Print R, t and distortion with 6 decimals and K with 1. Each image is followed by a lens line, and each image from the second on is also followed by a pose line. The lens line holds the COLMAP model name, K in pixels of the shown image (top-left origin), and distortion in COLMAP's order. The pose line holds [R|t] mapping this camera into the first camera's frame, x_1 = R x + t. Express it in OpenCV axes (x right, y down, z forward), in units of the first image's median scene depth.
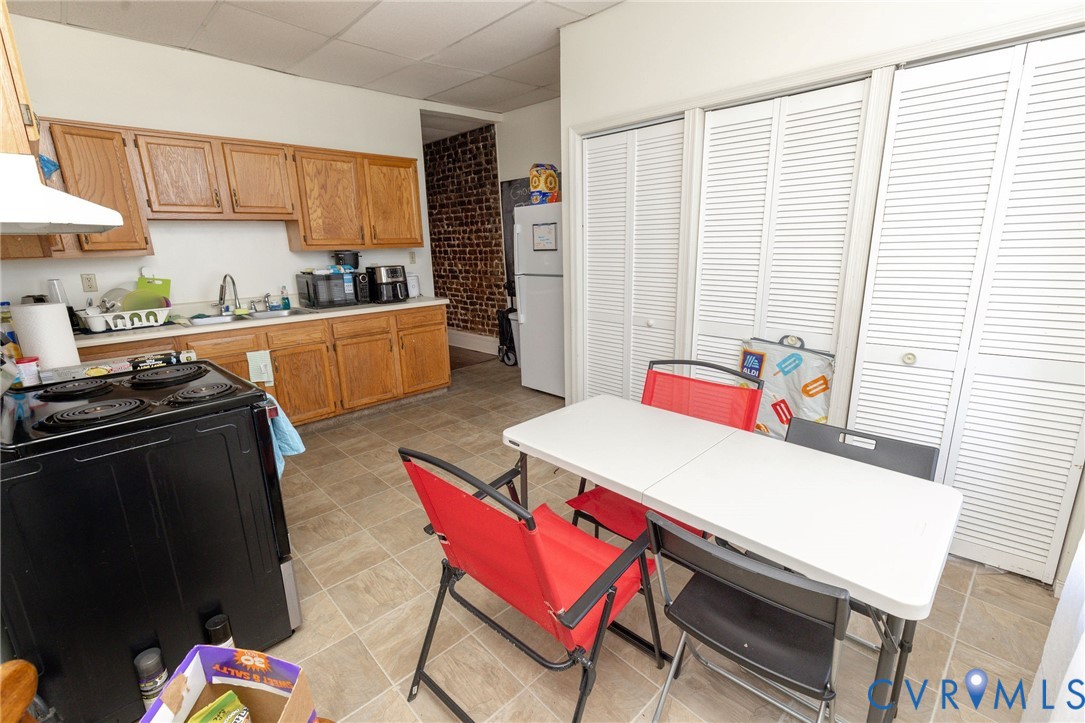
lens RADIAL K [[482.6, 0, 539.7], [0, 482.6, 364.4], [0, 0, 1]] dist [0.001378, -0.000062]
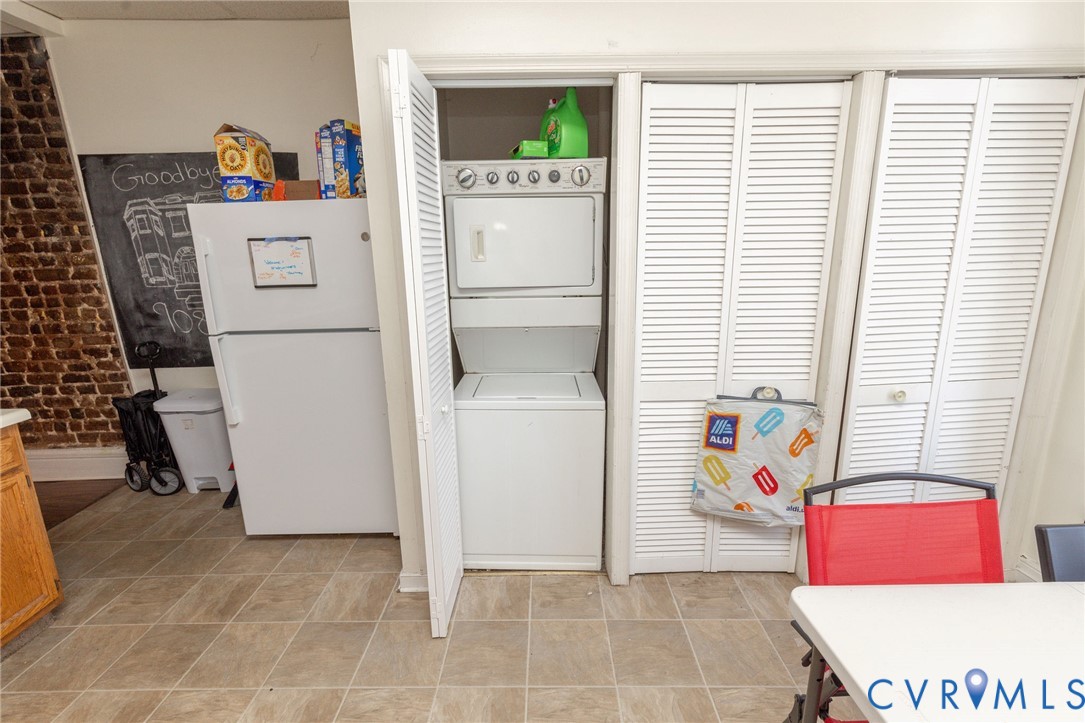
lens RADIAL K [[482.6, 0, 539.7], [0, 482.6, 364.4], [0, 0, 1]] dist [0.001378, -0.000062]
pose [[0.691694, -0.148471, 0.706764, -0.132957], [0.179159, 0.983324, 0.031229, -0.083101], [-0.699615, 0.105022, 0.706760, 0.303261]]
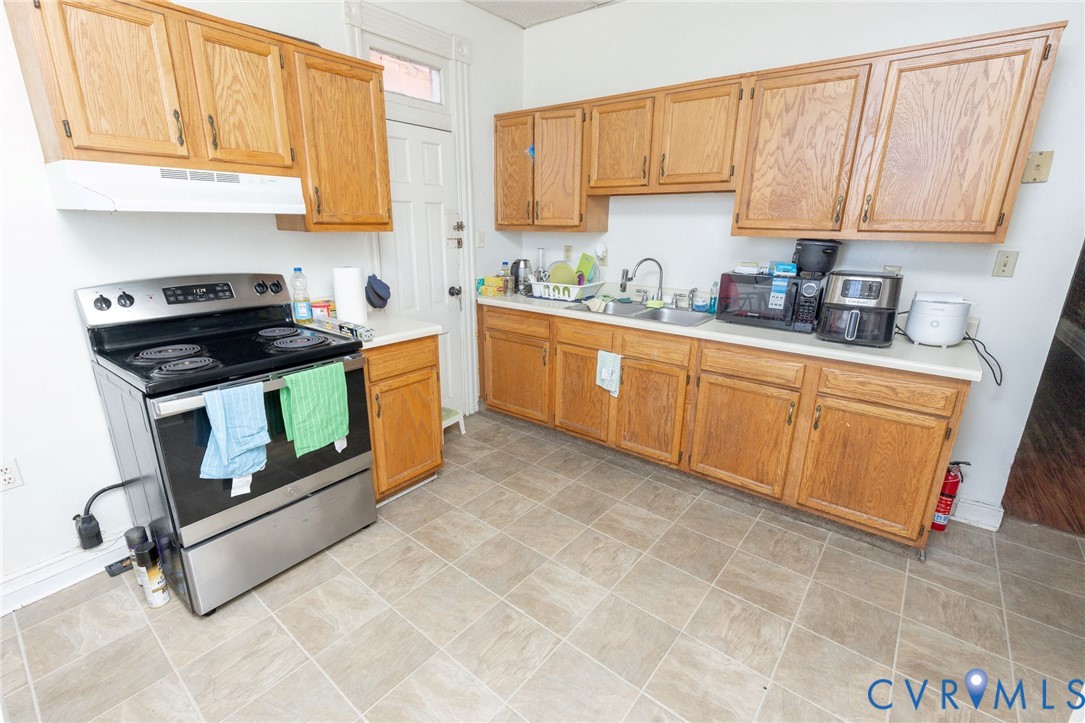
lens RADIAL K [[482.6, 0, 539.7], [0, 482.6, 364.4], [0, 0, 1]] dist [0.001378, -0.000062]
pose [[0.127033, 0.308921, -0.942566, 0.118192], [-0.256444, 0.928185, 0.269645, -0.121124], [0.958175, 0.207462, 0.197131, 0.429712]]
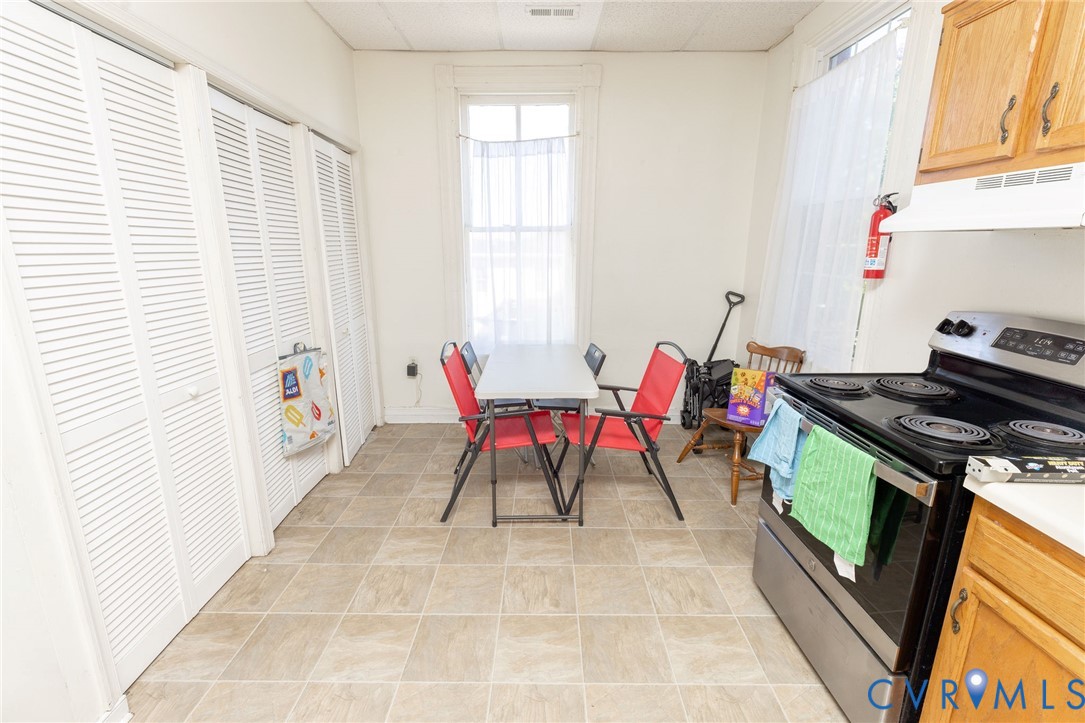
lens RADIAL K [[482.6, 0, 539.7], [0, 482.6, 364.4], [0, 0, 1]] dist [0.001378, -0.000062]
pose [[-0.722009, -0.143855, 0.676764, -0.262568], [0.189280, 0.899764, 0.393191, -0.147609], [-0.665490, 0.411985, -0.622408, 0.583810]]
